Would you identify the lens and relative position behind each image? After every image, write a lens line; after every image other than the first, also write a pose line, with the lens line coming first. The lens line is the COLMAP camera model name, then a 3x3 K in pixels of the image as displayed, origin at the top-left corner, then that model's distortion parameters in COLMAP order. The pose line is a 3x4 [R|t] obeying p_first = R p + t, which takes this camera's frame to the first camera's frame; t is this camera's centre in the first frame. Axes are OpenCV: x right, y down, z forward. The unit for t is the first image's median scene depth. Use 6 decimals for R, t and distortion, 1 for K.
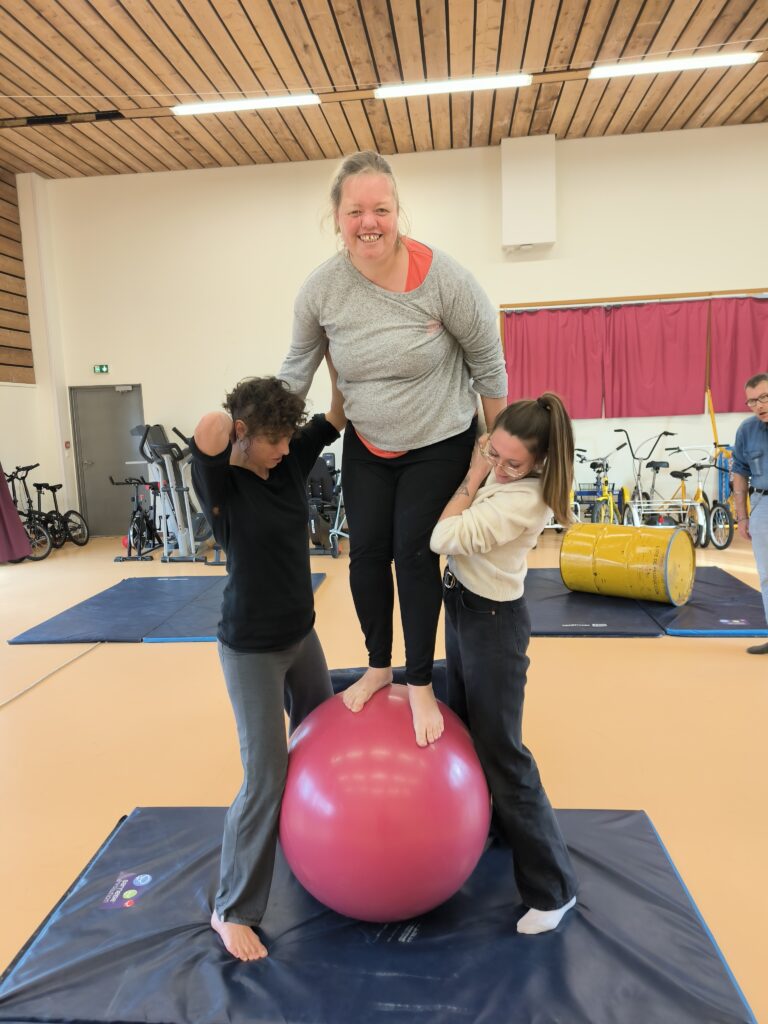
lens RADIAL K [[723.4, 0, 380.1], [0, 723.4, 501.9], [0, 0, 1]] dist [0.038704, -0.025827]
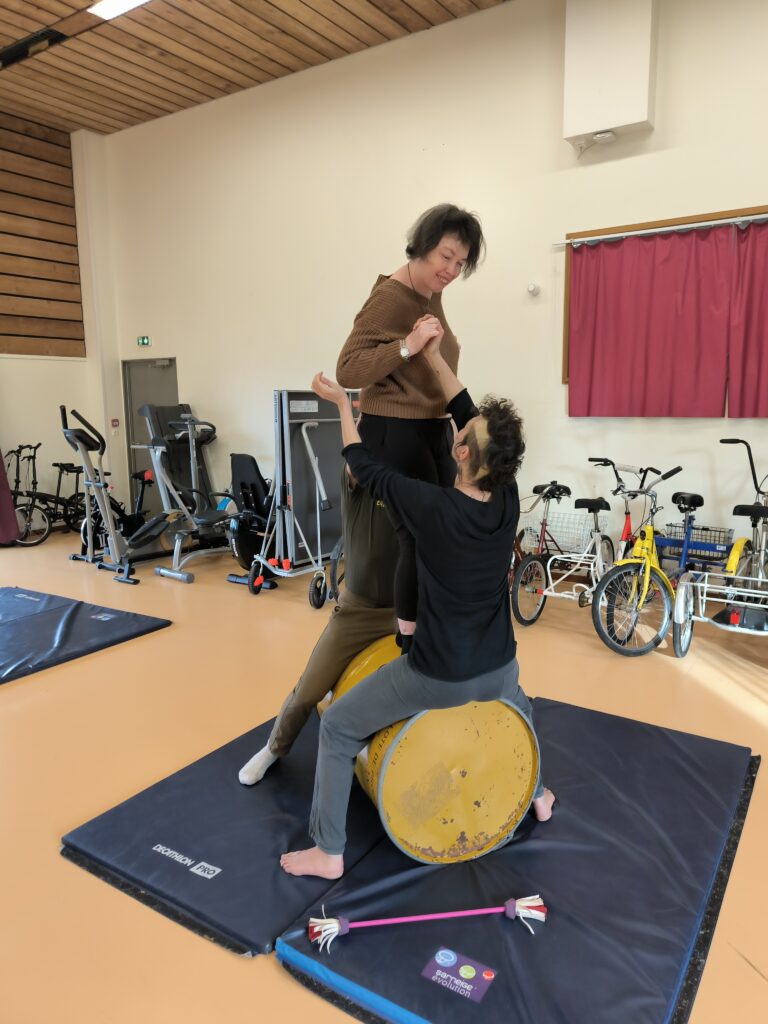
lens RADIAL K [[723.4, 0, 379.2], [0, 723.4, 496.9], [0, 0, 1]] dist [0.038704, -0.025827]
pose [[0.886168, 0.089787, -0.454583, 0.369118], [-0.077839, 0.995951, 0.044974, -0.062744], [0.456780, -0.004471, 0.889568, 0.388270]]
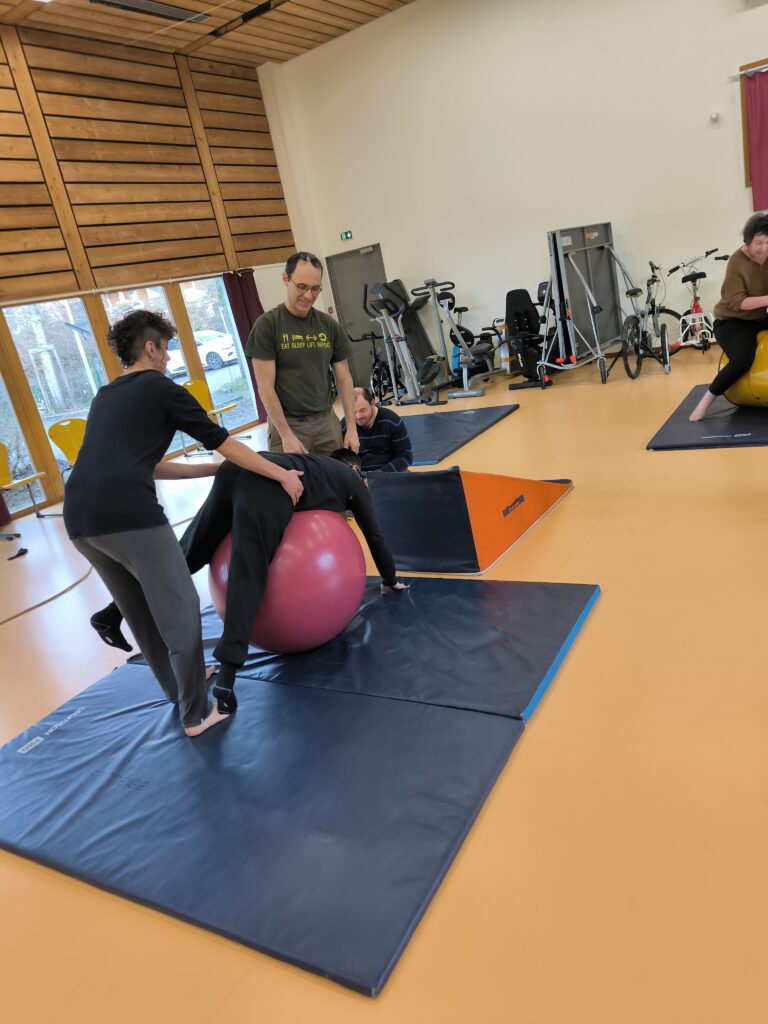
lens RADIAL K [[723.4, 0, 373.6], [0, 723.4, 504.1], [0, 0, 1]] dist [0.038704, -0.025827]
pose [[0.885769, -0.013053, -0.463943, 0.196633], [0.114829, 0.974691, 0.191811, 0.010896], [0.449698, -0.223174, 0.864850, -0.042750]]
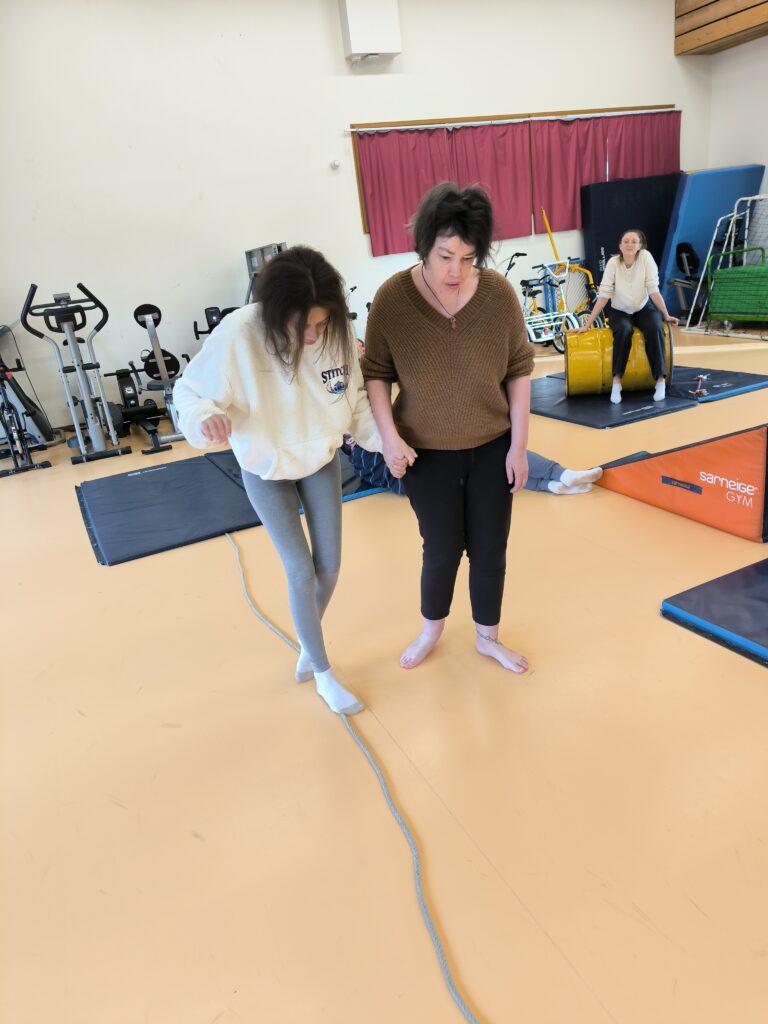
lens RADIAL K [[723.4, 0, 393.5], [0, 723.4, 519.7], [0, 0, 1]] dist [0.038704, -0.025827]
pose [[0.847862, -0.243932, 0.470772, -0.392348], [0.147571, 0.961369, 0.232361, 0.007227], [-0.509266, -0.127537, 0.851106, 0.120535]]
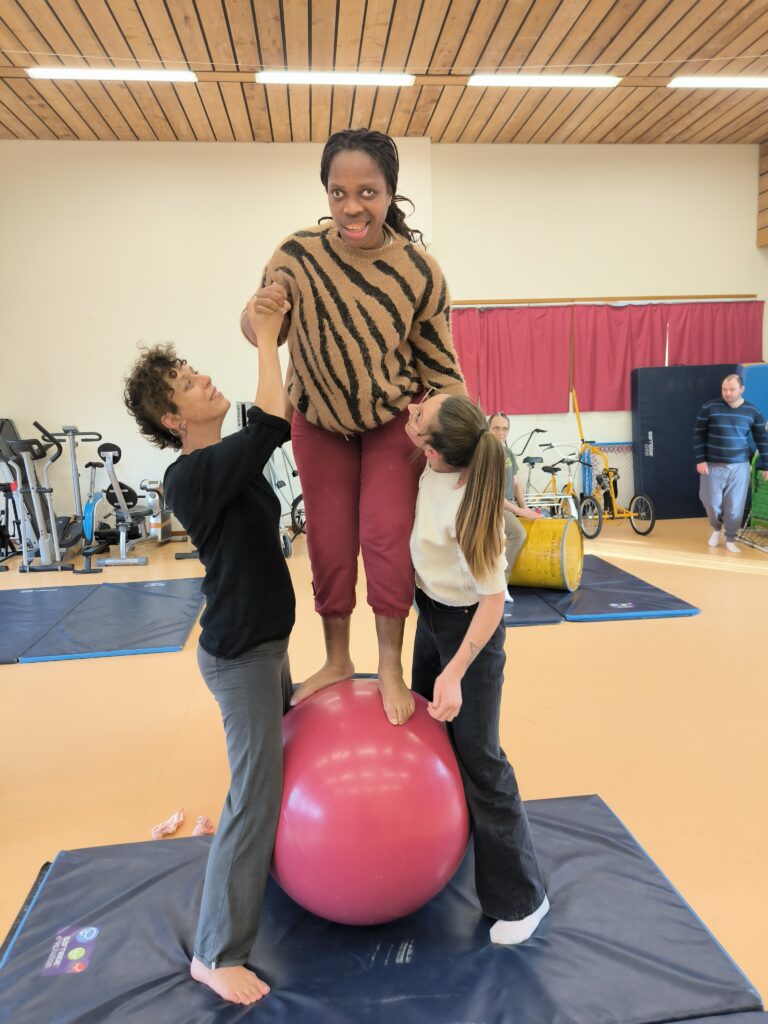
lens RADIAL K [[723.4, 0, 389.6], [0, 723.4, 497.0], [0, 0, 1]] dist [0.038704, -0.025827]
pose [[0.977017, -0.017768, 0.212421, -0.043820], [0.018744, 0.999821, -0.002584, 0.001127], [-0.212337, 0.006506, 0.977175, 0.019372]]
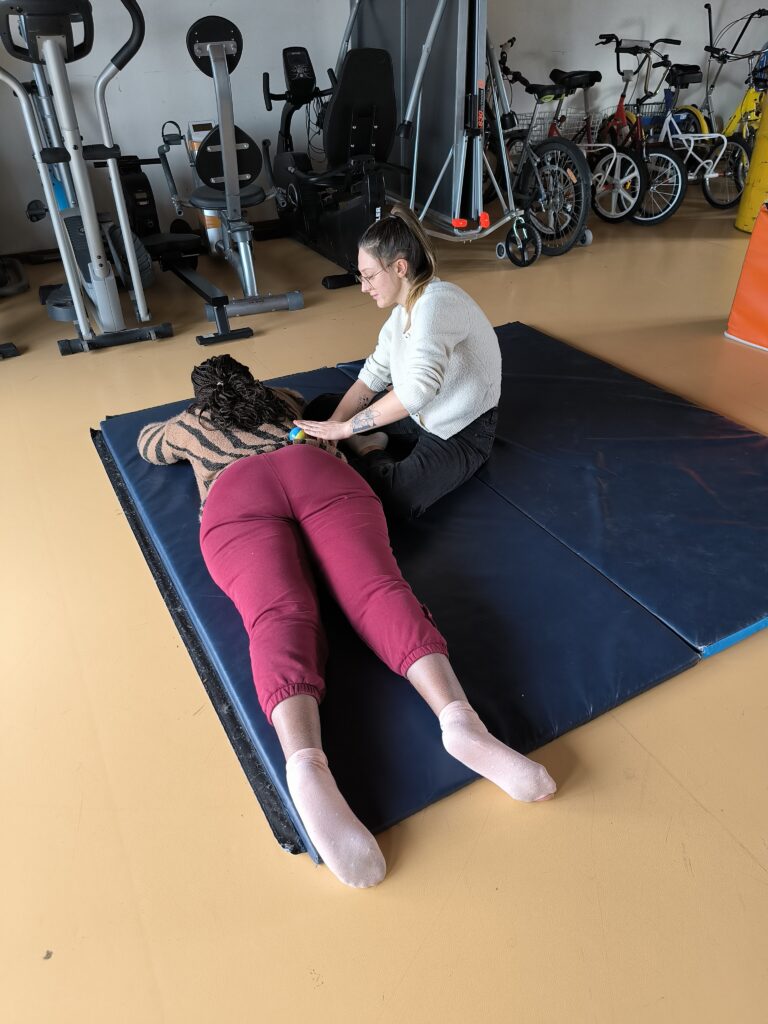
lens RADIAL K [[723.4, 0, 392.3], [0, 723.4, 520.4], [0, 0, 1]] dist [0.038704, -0.025827]
pose [[0.823090, -0.305920, 0.478471, -0.372098], [0.054820, 0.881377, 0.469222, -0.017921], [-0.565258, -0.359983, 0.742223, 0.543203]]
